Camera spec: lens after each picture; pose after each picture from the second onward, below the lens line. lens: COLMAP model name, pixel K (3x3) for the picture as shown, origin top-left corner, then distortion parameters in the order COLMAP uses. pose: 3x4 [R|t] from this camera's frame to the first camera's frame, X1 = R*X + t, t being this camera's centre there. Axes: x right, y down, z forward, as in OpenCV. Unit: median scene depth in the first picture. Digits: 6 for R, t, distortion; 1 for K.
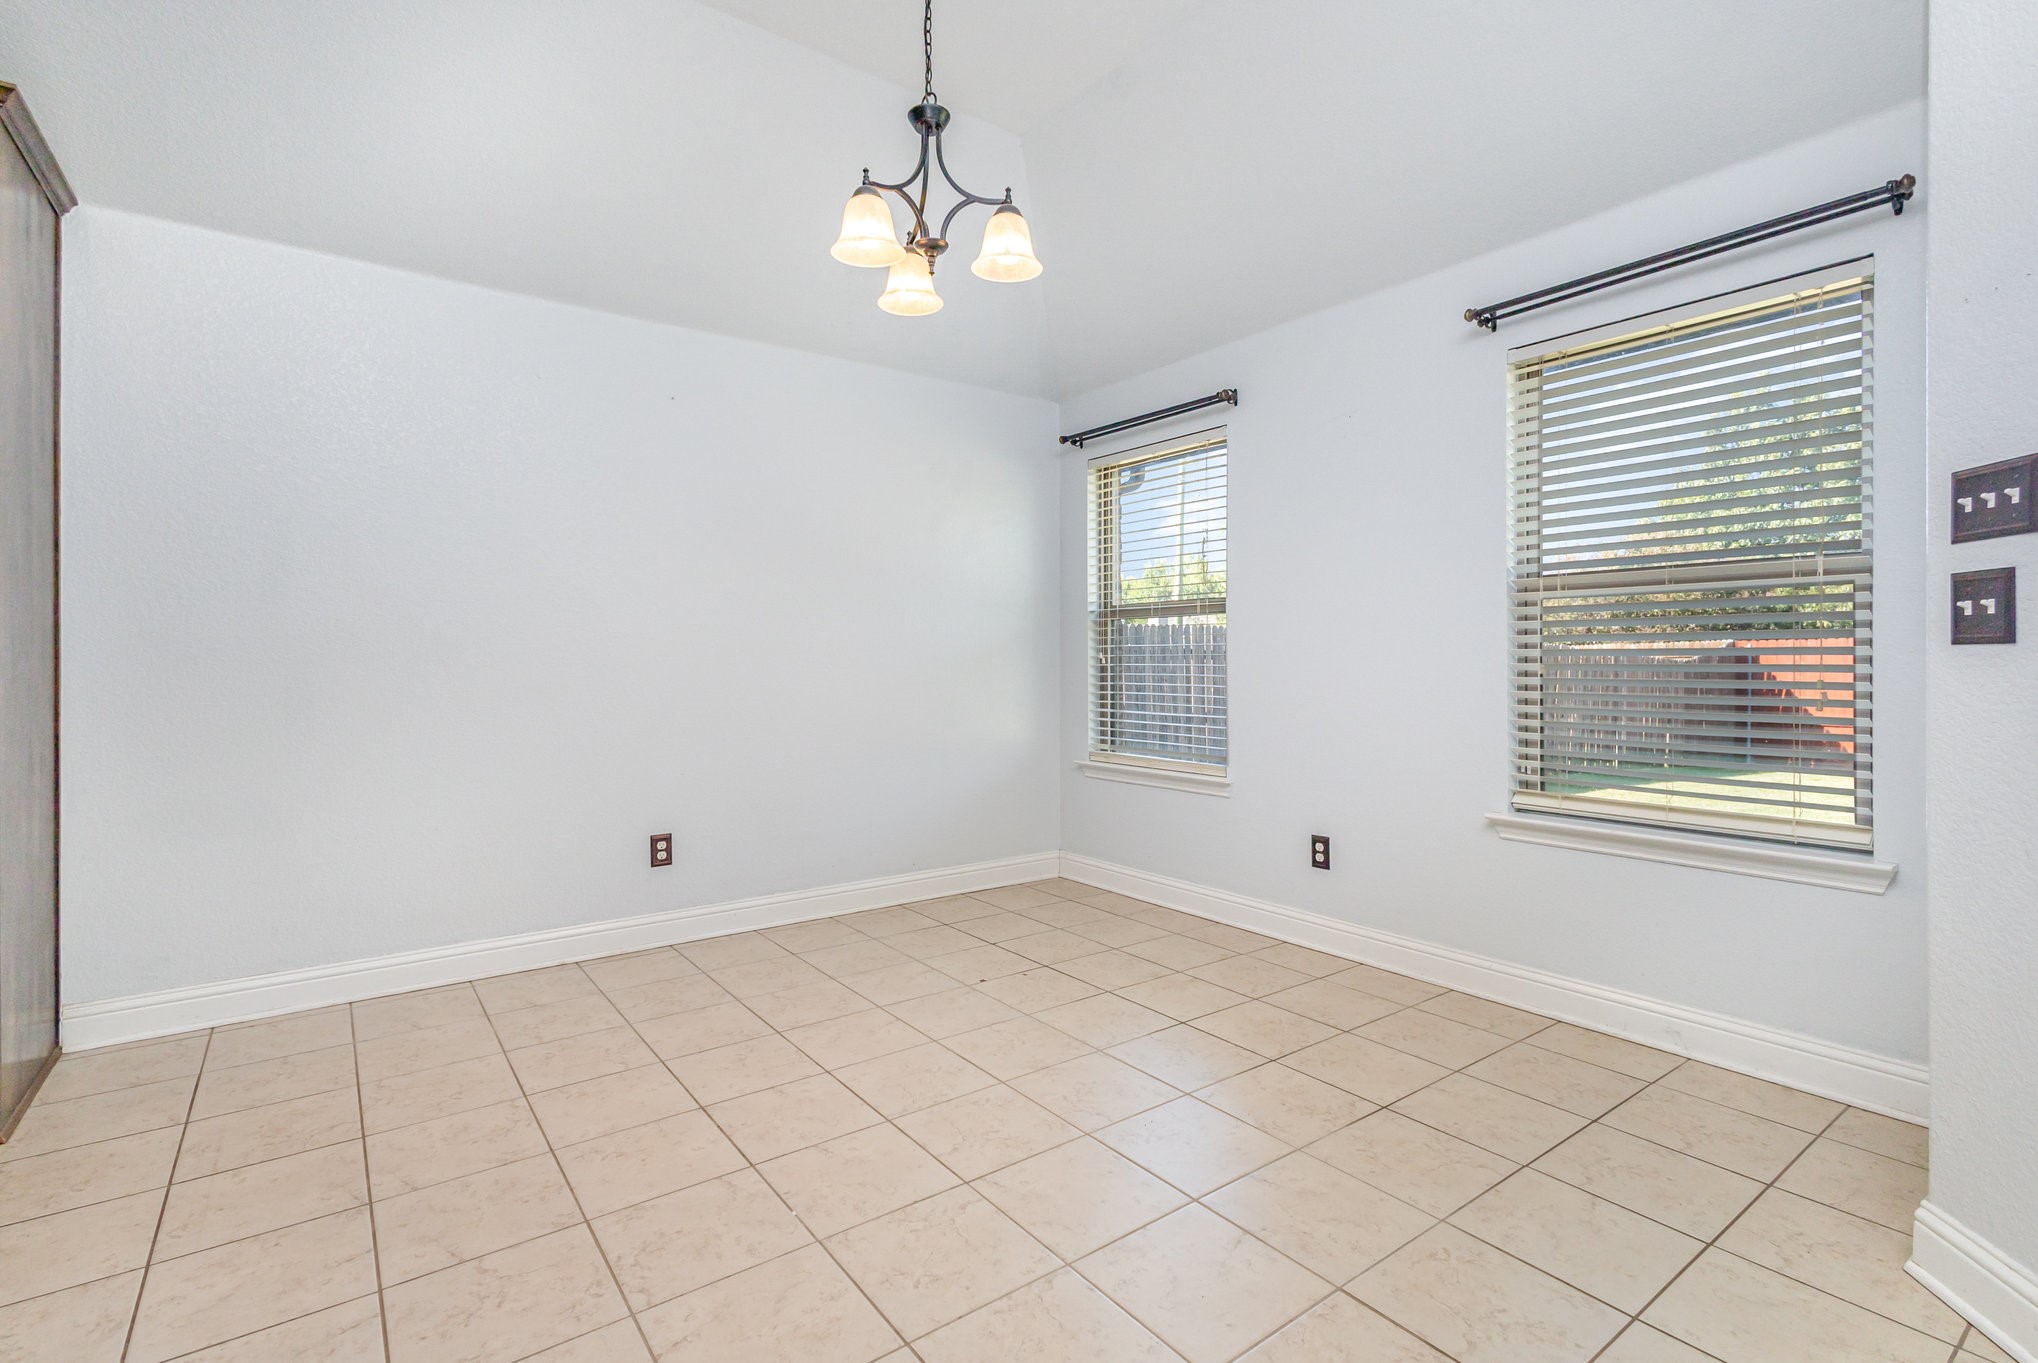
lens RADIAL K [[940.9, 0, 1019.3], [0, 940.9, 665.9], [0, 0, 1]] dist [0.012068, -0.004027]
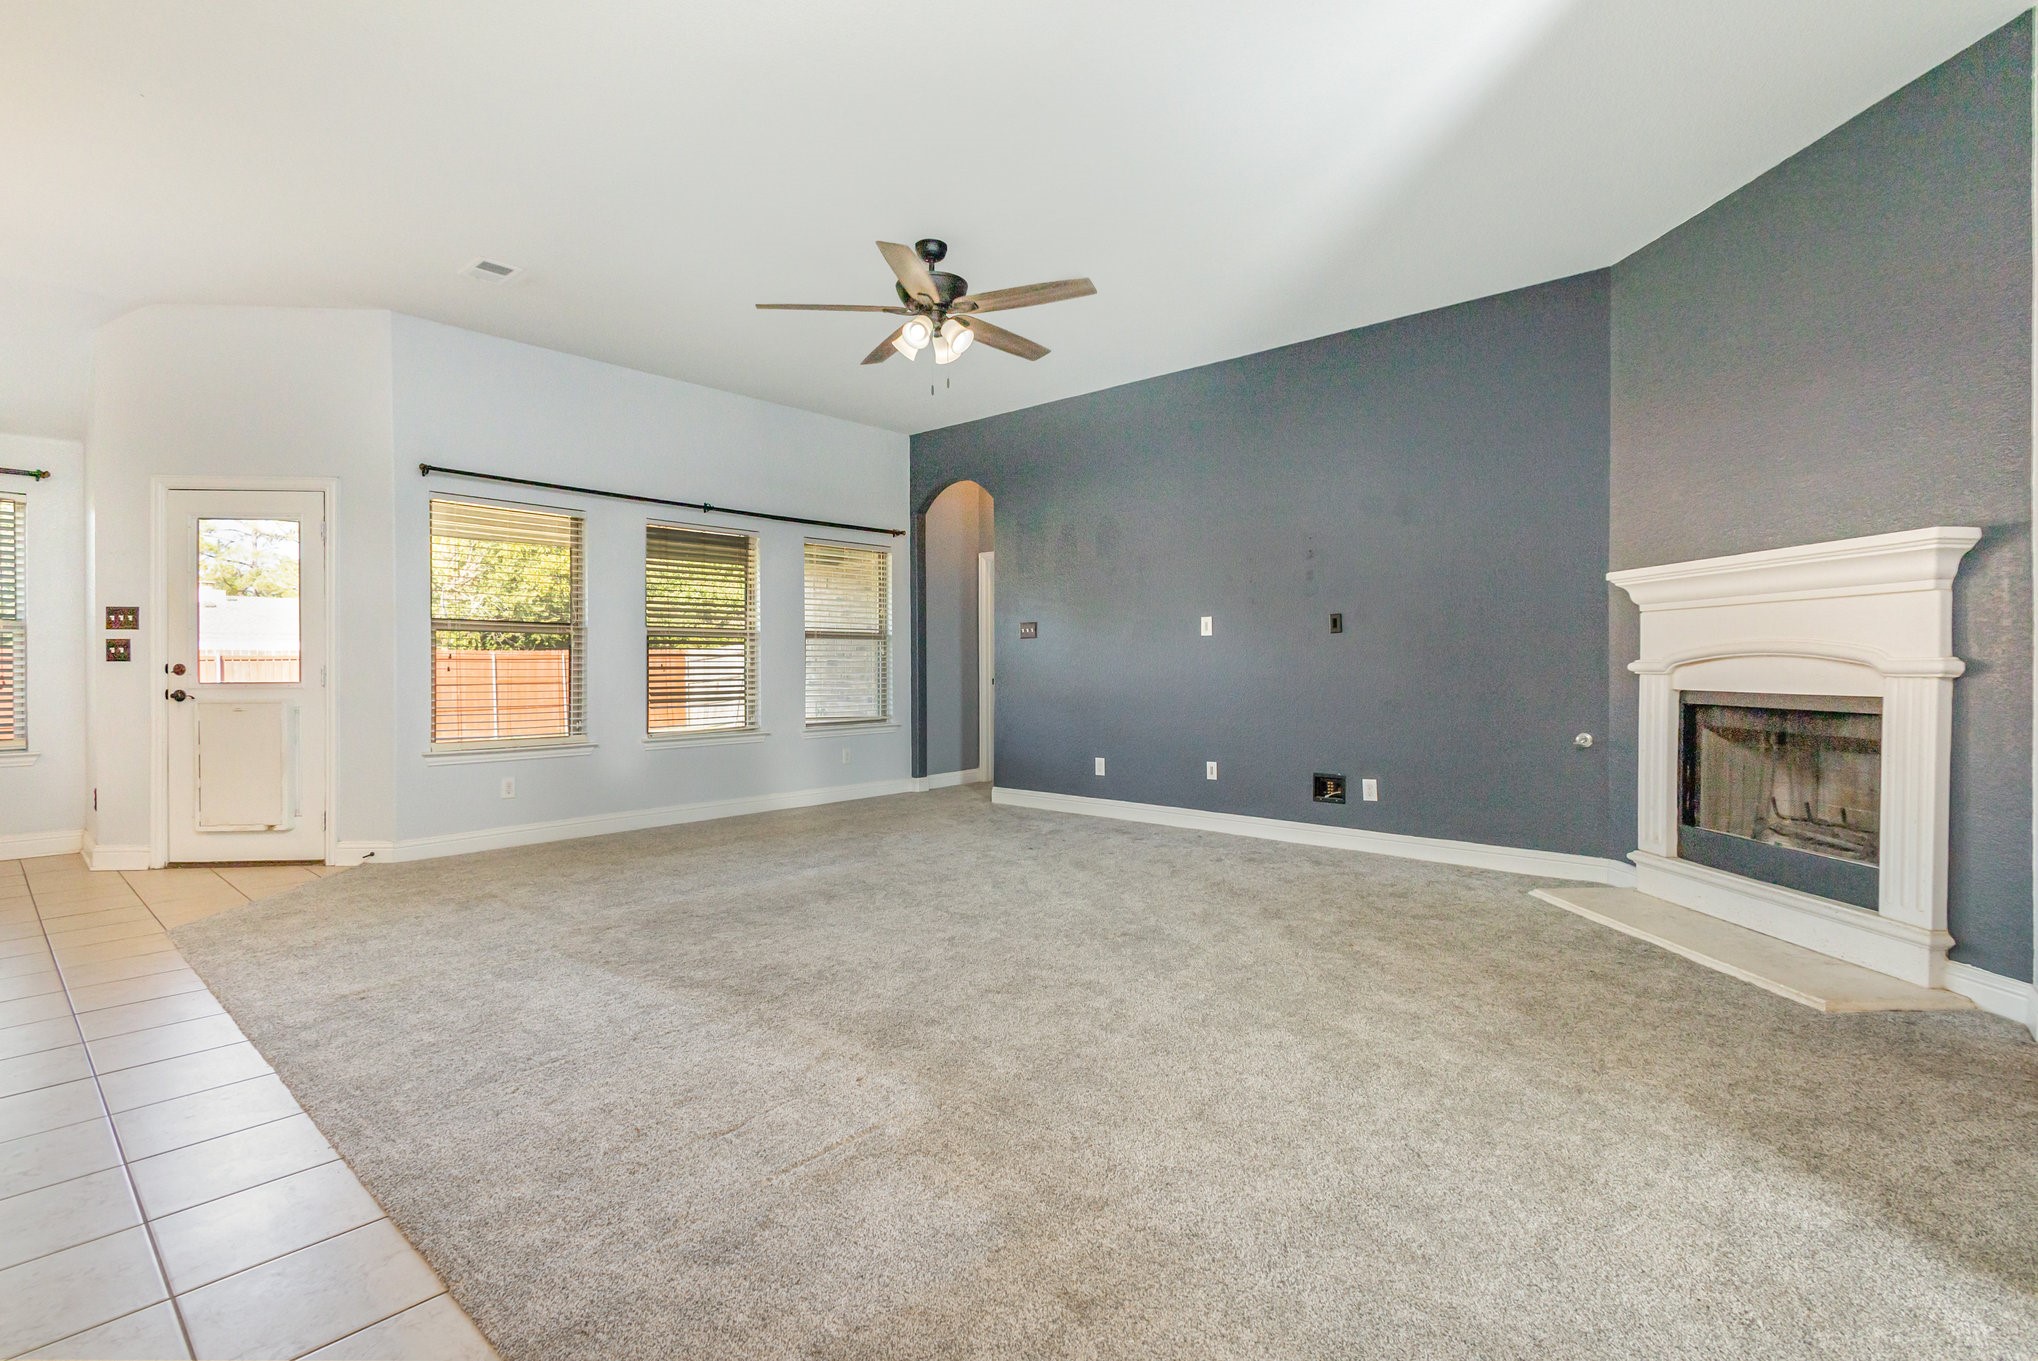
lens RADIAL K [[940.9, 0, 1018.5], [0, 940.9, 673.2], [0, 0, 1]] dist [0.012068, -0.004027]
pose [[-0.206177, -0.007312, 0.978487, -1.532634], [0.006601, 0.999939, 0.008864, 0.004784], [-0.978492, 0.008287, -0.206116, -0.741110]]
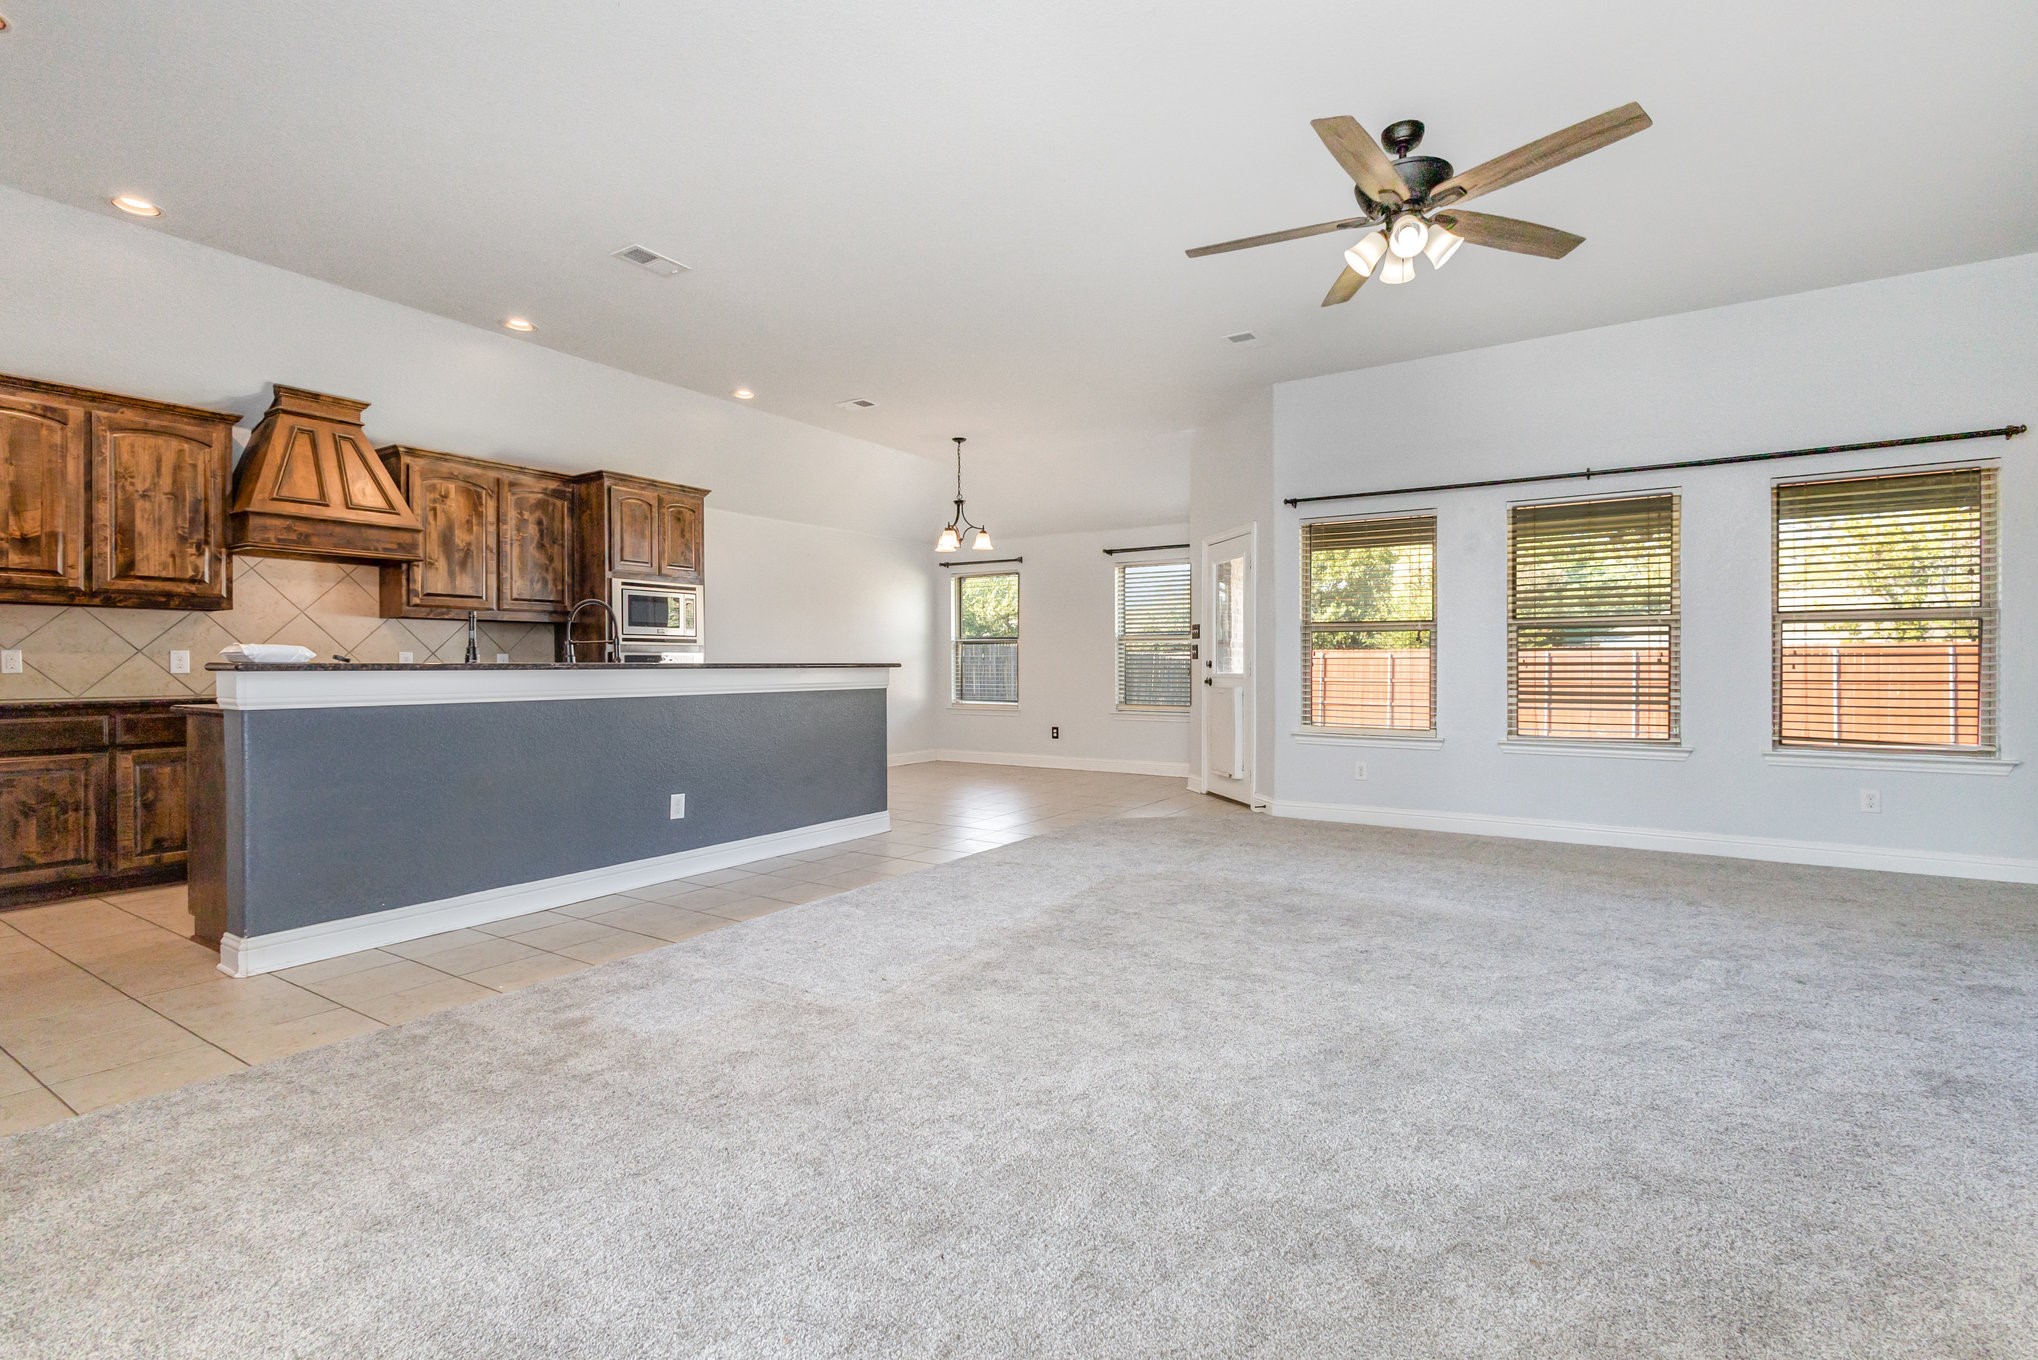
lens RADIAL K [[940.9, 0, 1017.2], [0, 940.9, 672.2], [0, 0, 1]] dist [0.012068, -0.004027]
pose [[0.937456, -0.003154, 0.348090, -0.907353], [0.002051, 0.999992, 0.003538, 0.015047], [-0.348098, -0.002602, 0.937454, -1.877775]]
